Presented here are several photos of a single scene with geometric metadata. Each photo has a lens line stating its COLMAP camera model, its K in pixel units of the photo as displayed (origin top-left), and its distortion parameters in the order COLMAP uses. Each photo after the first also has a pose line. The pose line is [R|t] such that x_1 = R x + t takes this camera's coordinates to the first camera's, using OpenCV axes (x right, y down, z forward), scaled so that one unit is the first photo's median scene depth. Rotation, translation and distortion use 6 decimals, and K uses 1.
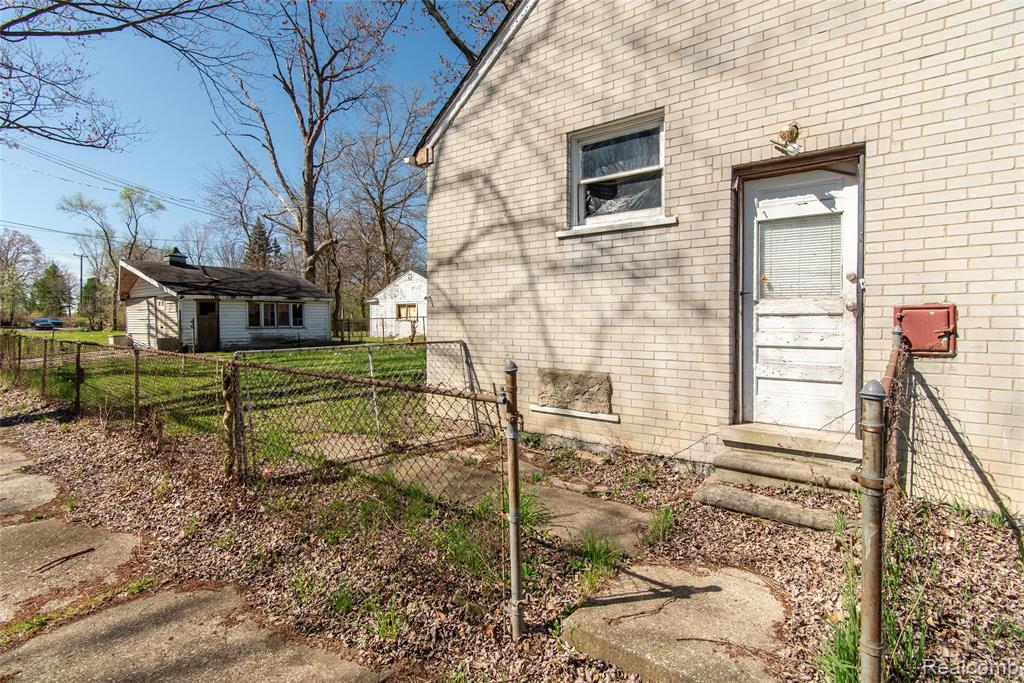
lens RADIAL K [[528.3, 0, 512.0], [0, 528.3, 341.5], [0, 0, 1]] dist [0.001365, 0.000461]
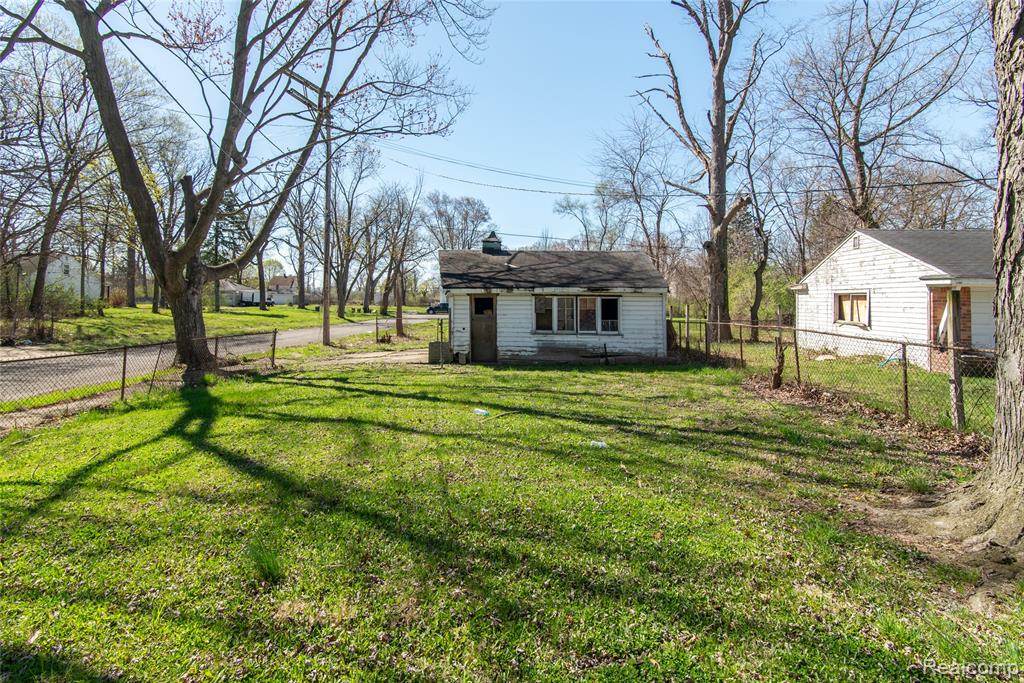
lens RADIAL K [[514.3, 0, 510.0], [0, 514.3, 289.5], [0, 0, 1]] dist [0.000995, 0.000144]
pose [[0.563472, -0.011354, -0.826057, 0.050329], [-0.041702, 0.998240, -0.042167, -0.049092], [0.825082, 0.058208, 0.562006, 0.534469]]
